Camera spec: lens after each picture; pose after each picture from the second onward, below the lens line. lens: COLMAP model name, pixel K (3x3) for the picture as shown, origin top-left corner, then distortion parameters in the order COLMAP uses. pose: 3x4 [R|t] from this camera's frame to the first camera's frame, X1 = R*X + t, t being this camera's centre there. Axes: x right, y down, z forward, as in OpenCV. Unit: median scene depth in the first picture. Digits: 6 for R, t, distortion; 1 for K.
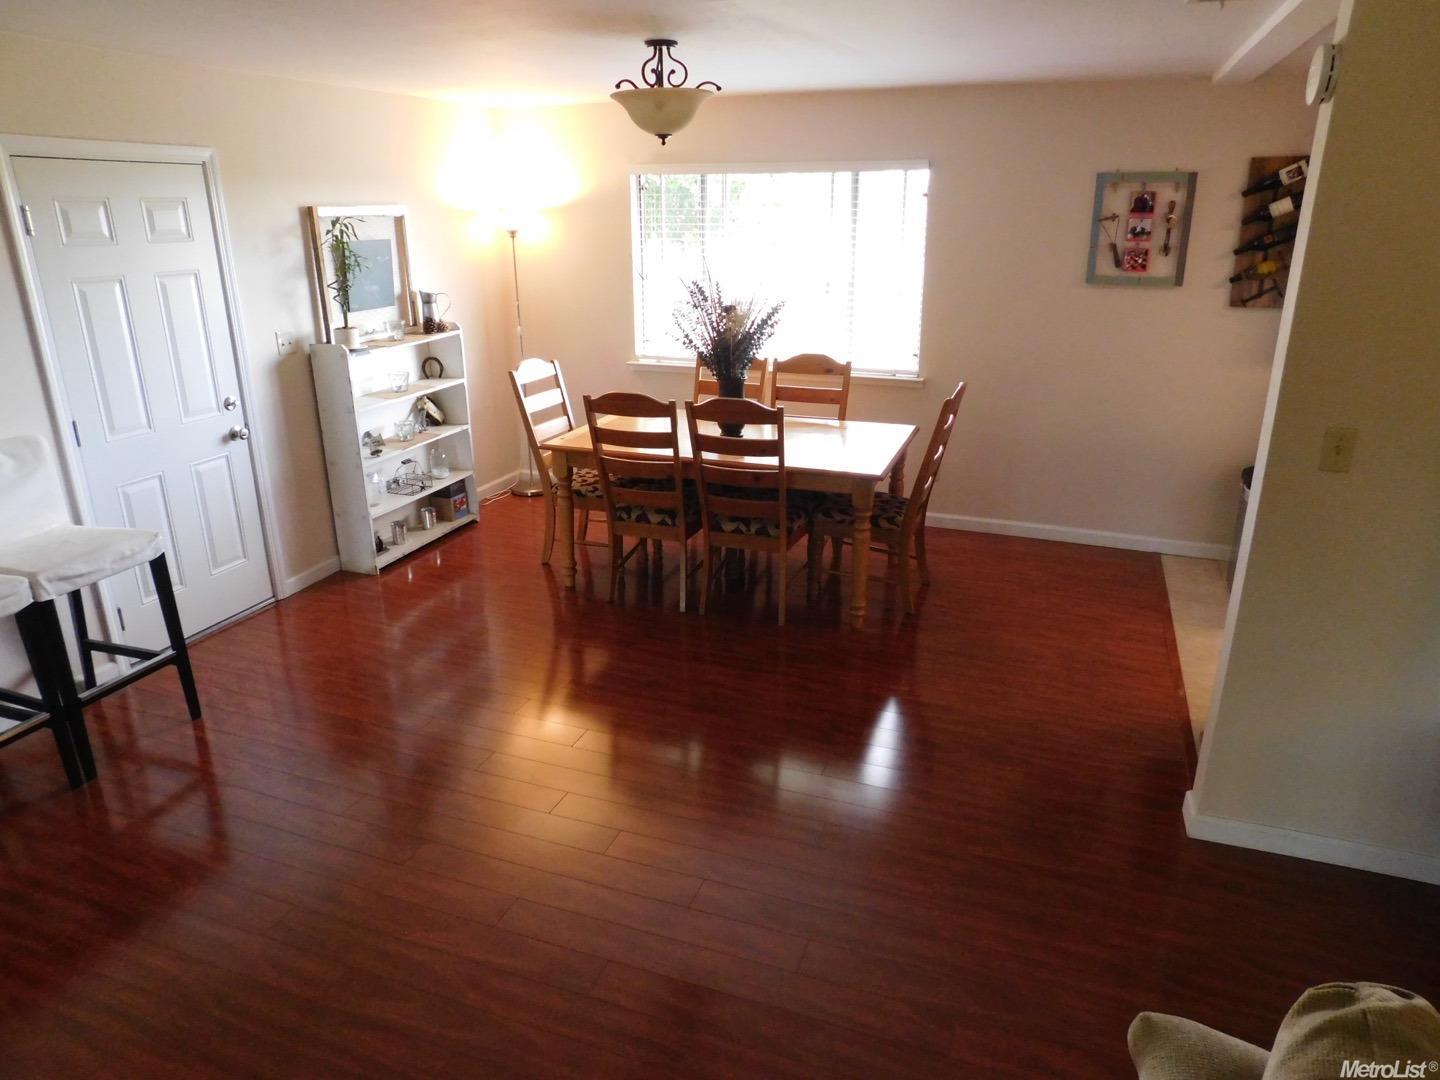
lens RADIAL K [[939.2, 0, 720.0], [0, 939.2, 540.0], [0, 0, 1]] dist [-0.101869, 0.076072]
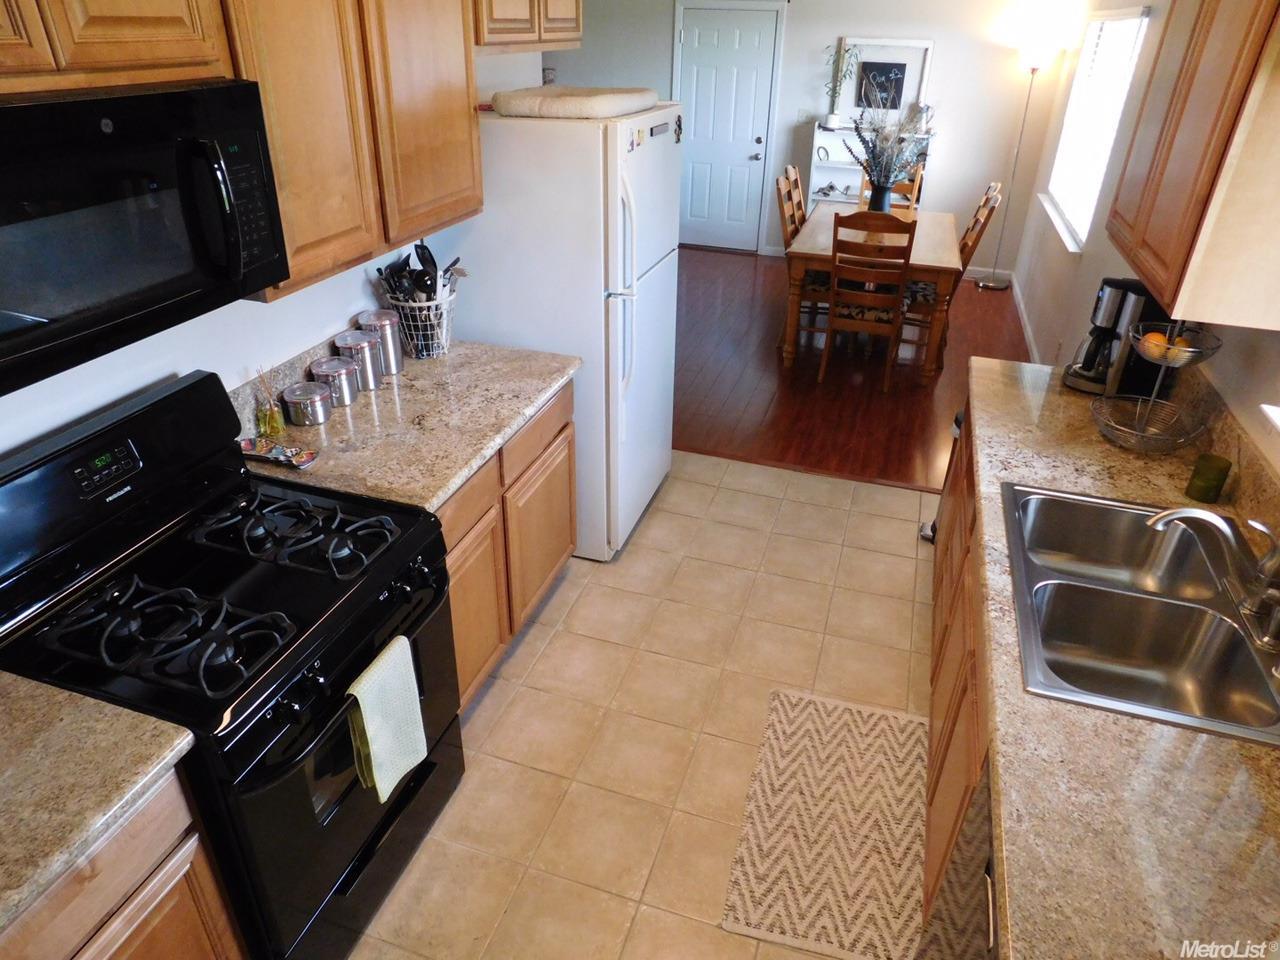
lens RADIAL K [[834.9, 0, 640.0], [0, 834.9, 480.0], [0, 0, 1]] dist [-0.101869, 0.076072]
pose [[0.053804, 0.497495, -0.865797, 1.201732], [-0.352094, 0.820816, 0.449768, -0.231347], [0.934417, 0.280642, 0.219328, 0.542166]]
